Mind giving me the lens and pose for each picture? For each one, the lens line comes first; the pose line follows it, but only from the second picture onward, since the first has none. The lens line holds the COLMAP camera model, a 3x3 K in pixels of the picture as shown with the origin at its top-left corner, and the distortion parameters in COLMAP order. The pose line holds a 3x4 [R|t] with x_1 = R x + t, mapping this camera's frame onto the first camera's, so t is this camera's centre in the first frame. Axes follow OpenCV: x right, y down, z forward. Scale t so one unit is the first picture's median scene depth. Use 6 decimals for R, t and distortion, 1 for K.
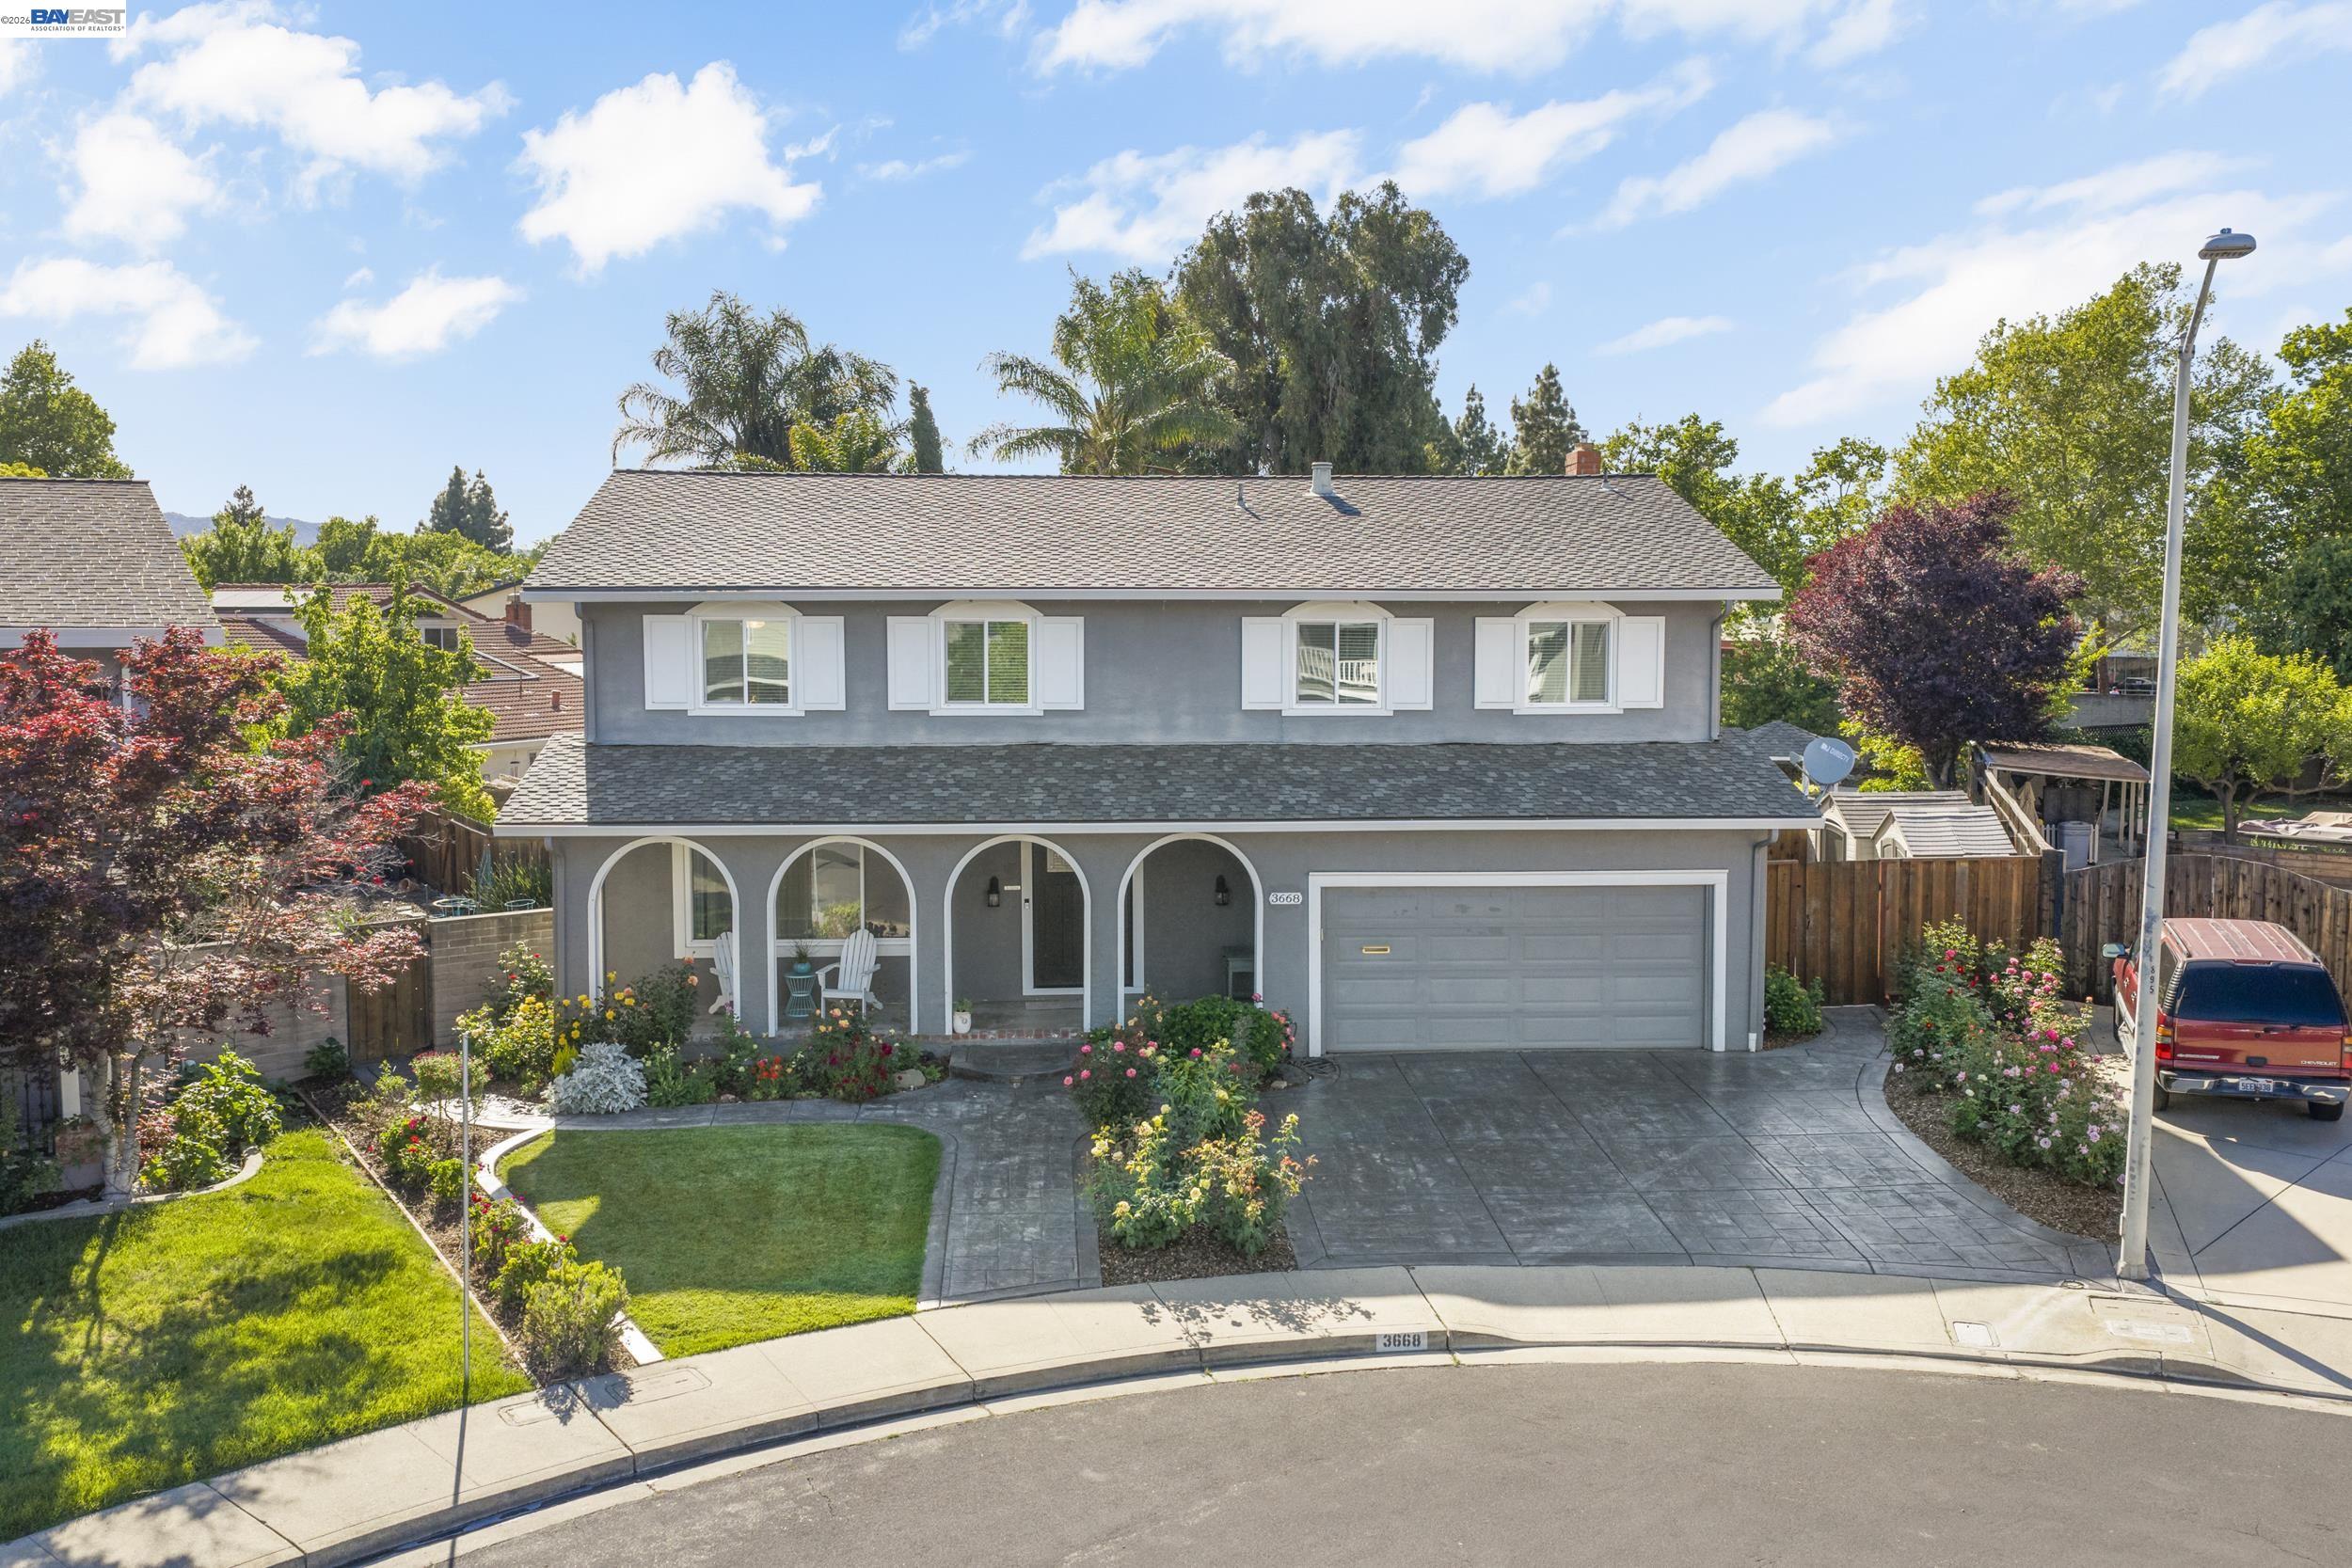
lens RADIAL K [[1945.2, 0, 1179.1], [0, 1945.2, 787.4], [0, 0, 1]] dist [0.064902, -0.002388]
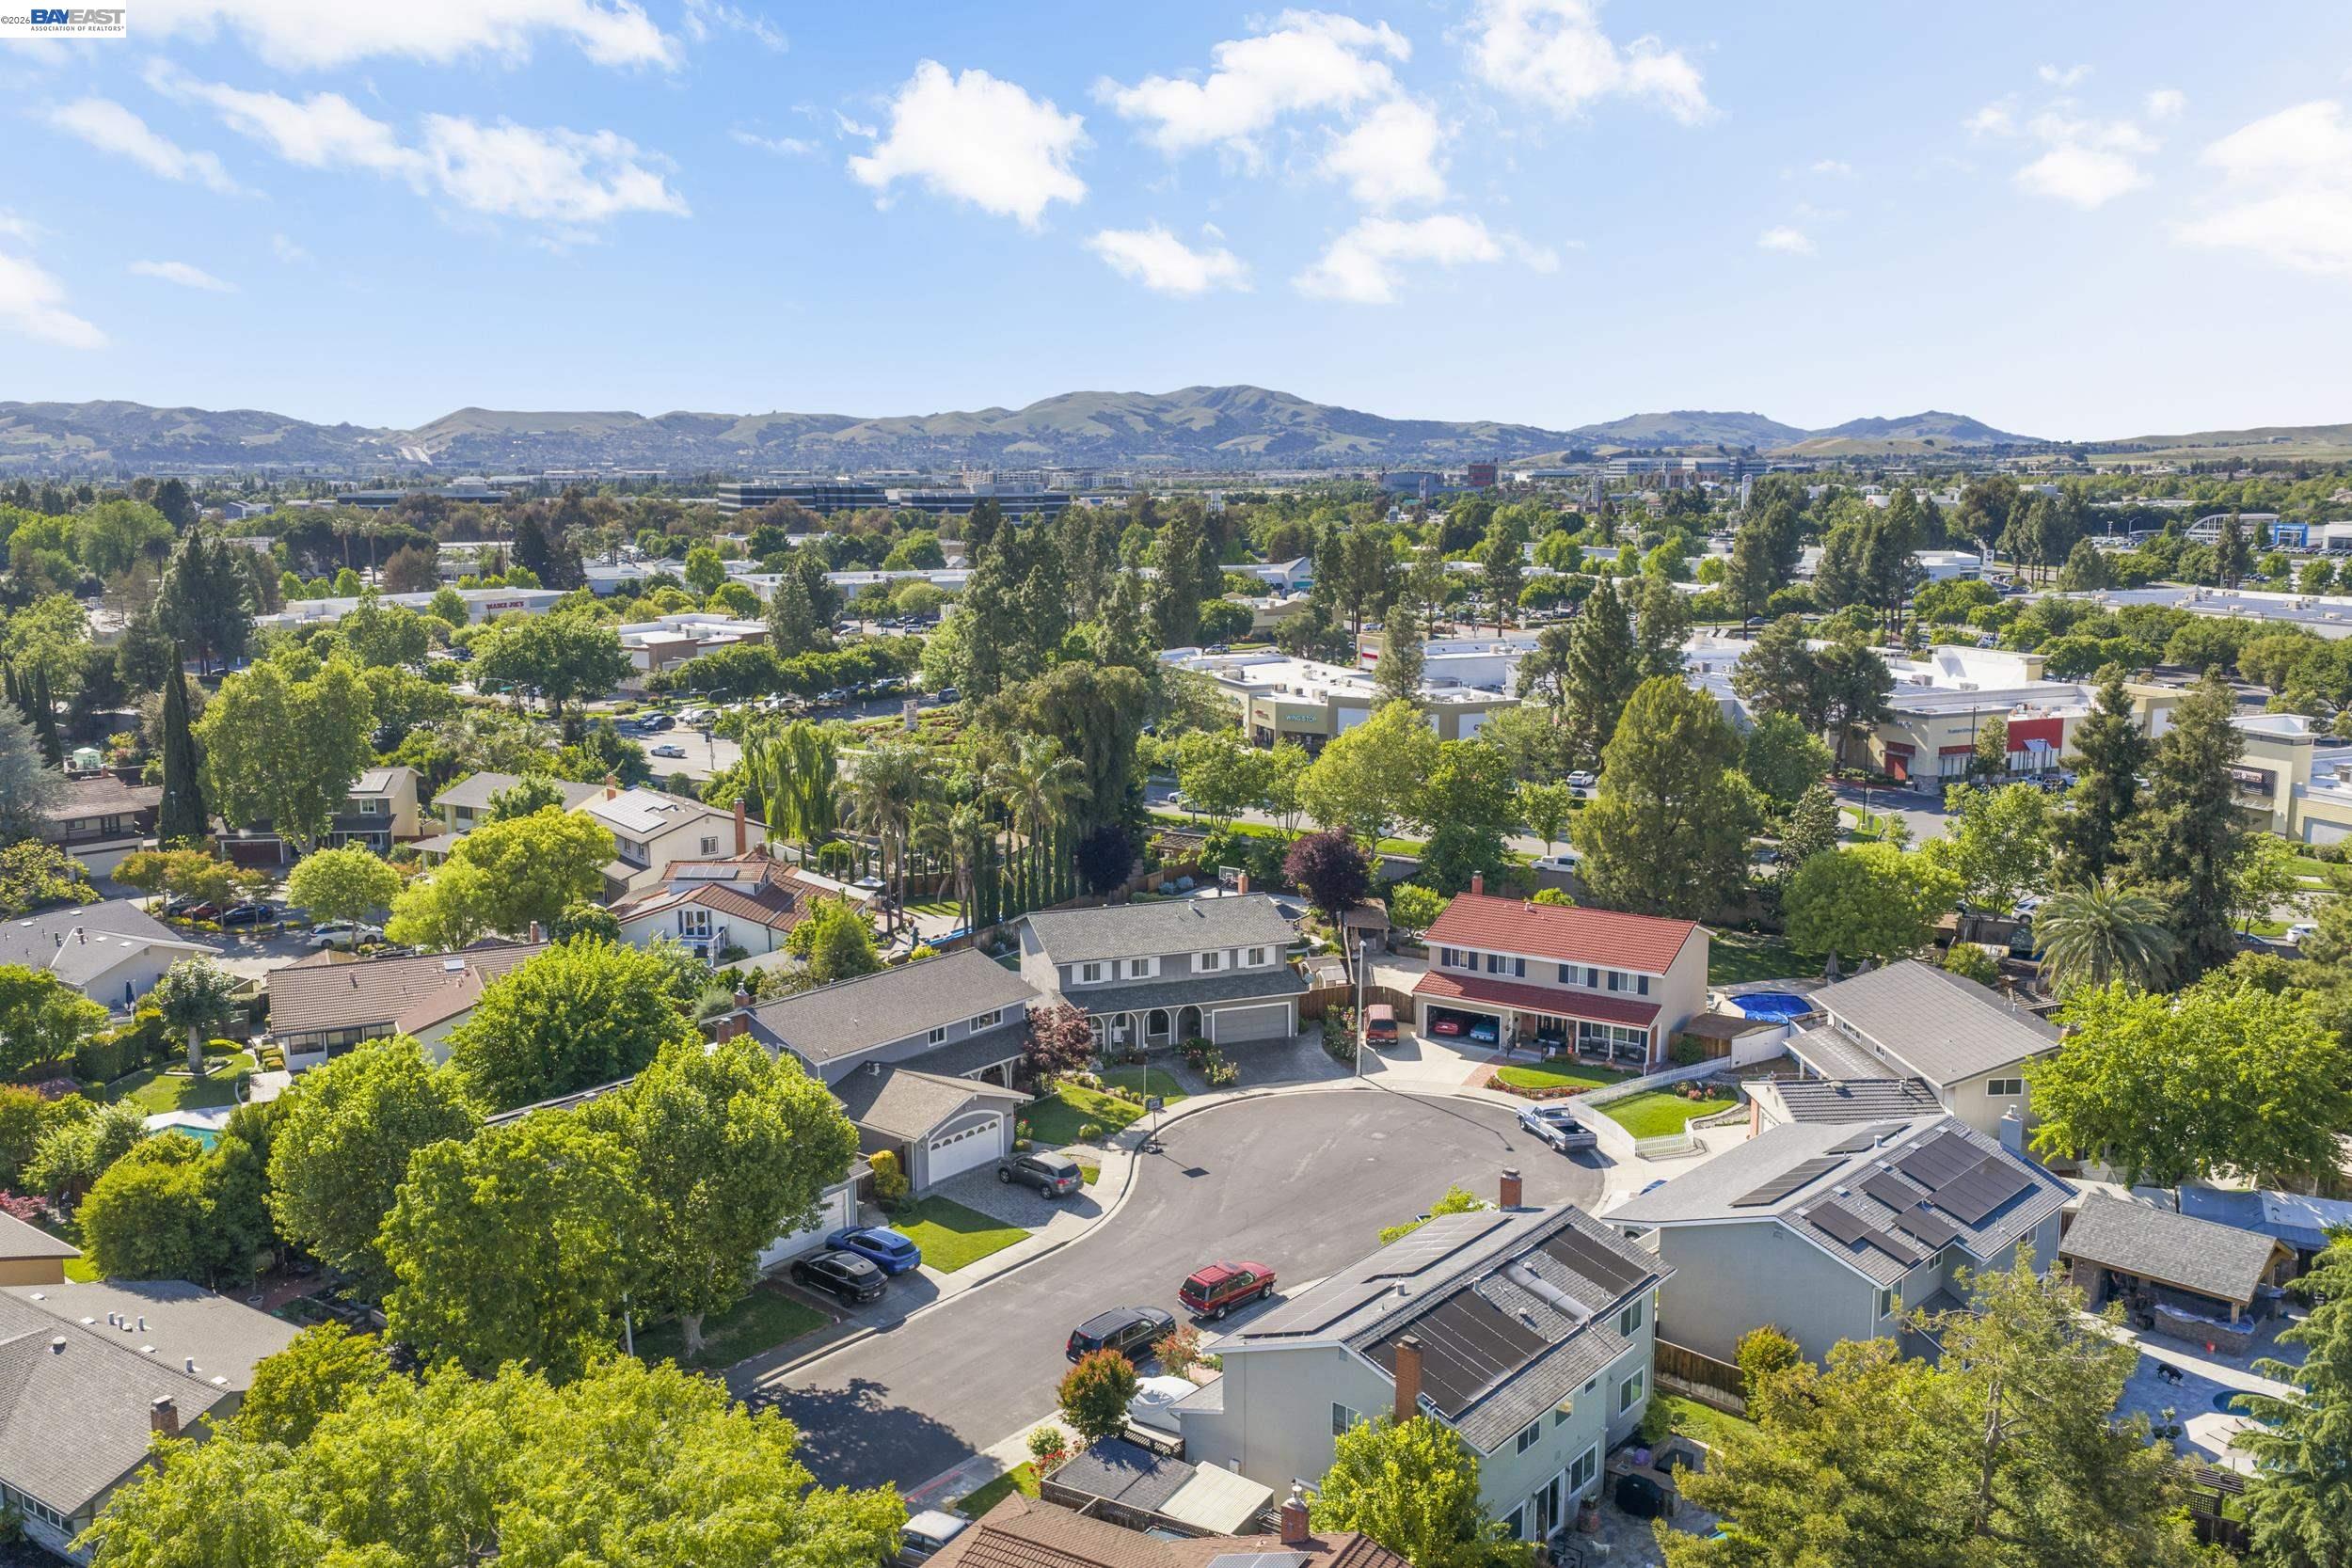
lens RADIAL K [[1945.2, 0, 1173.8], [0, 1945.2, 784.2], [0, 0, 1]] dist [0.064902, -0.002388]
pose [[0.961089, -0.048283, 0.271986, -1.342162], [0.025970, 0.996038, 0.085048, -0.948015], [-0.275015, -0.074675, 0.958535, -3.665427]]
